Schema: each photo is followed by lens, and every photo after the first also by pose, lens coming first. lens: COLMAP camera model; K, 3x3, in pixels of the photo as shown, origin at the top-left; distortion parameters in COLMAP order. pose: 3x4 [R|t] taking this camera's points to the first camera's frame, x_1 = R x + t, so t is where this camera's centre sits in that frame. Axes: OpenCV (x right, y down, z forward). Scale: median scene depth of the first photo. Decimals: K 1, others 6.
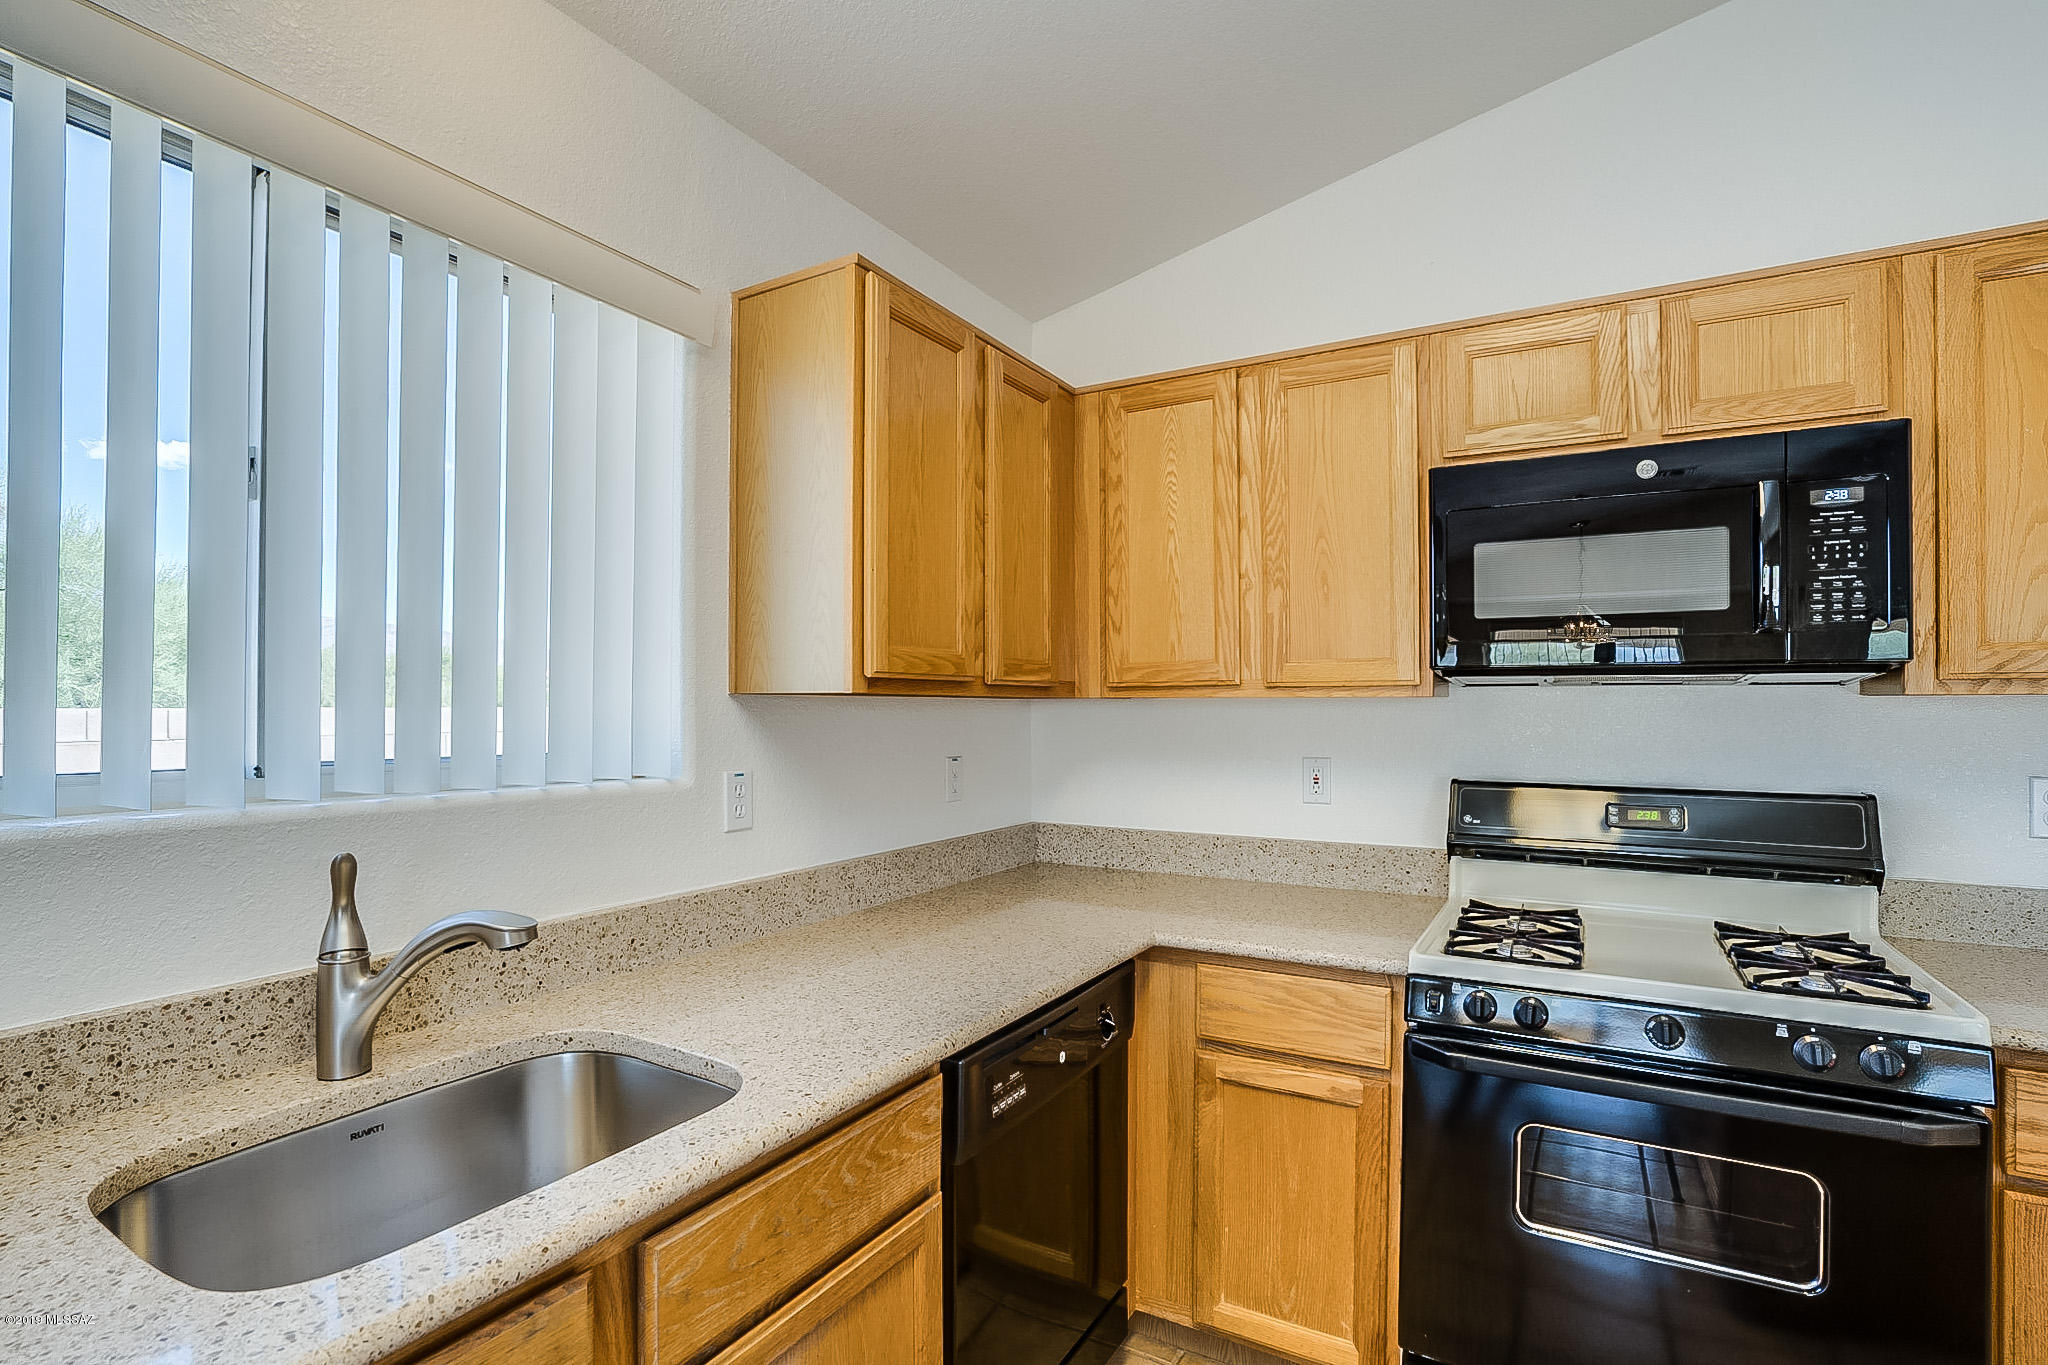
lens RADIAL K [[953.8, 0, 1043.0], [0, 953.8, 690.3], [0, 0, 1]] dist [-0.042079, 0.008320]
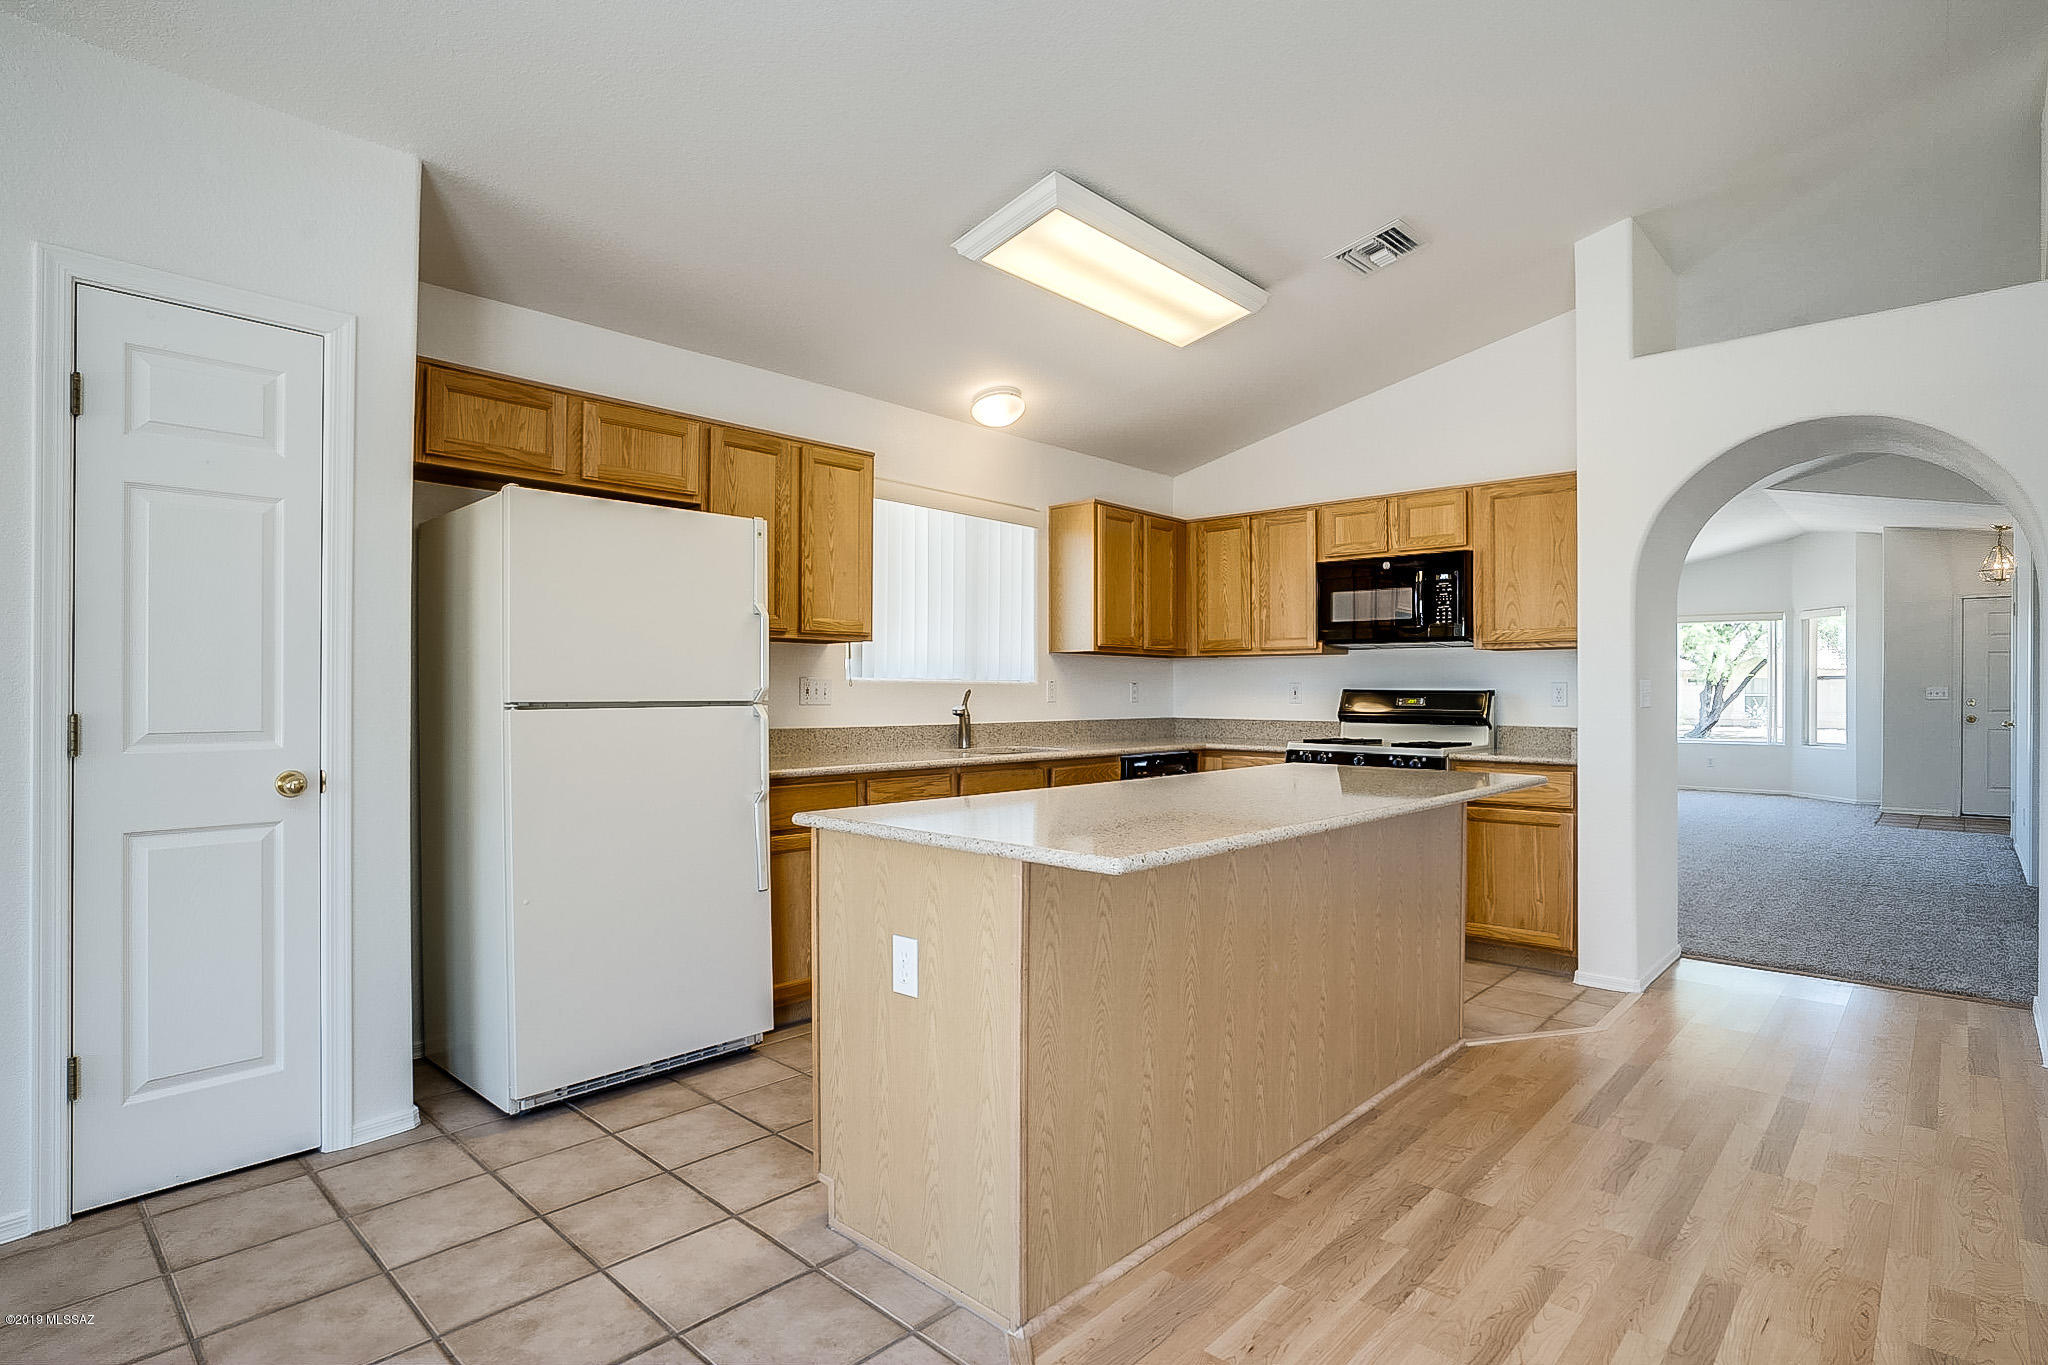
lens RADIAL K [[1020.2, 0, 1065.4], [0, 1020.2, 695.7], [0, 0, 1]] dist [-0.000298, 0.001277]
pose [[0.979547, 0.004015, -0.201174, 0.301145], [-0.000084, 0.999809, 0.019544, 0.068078], [0.201214, -0.019127, 0.979360, -1.806249]]
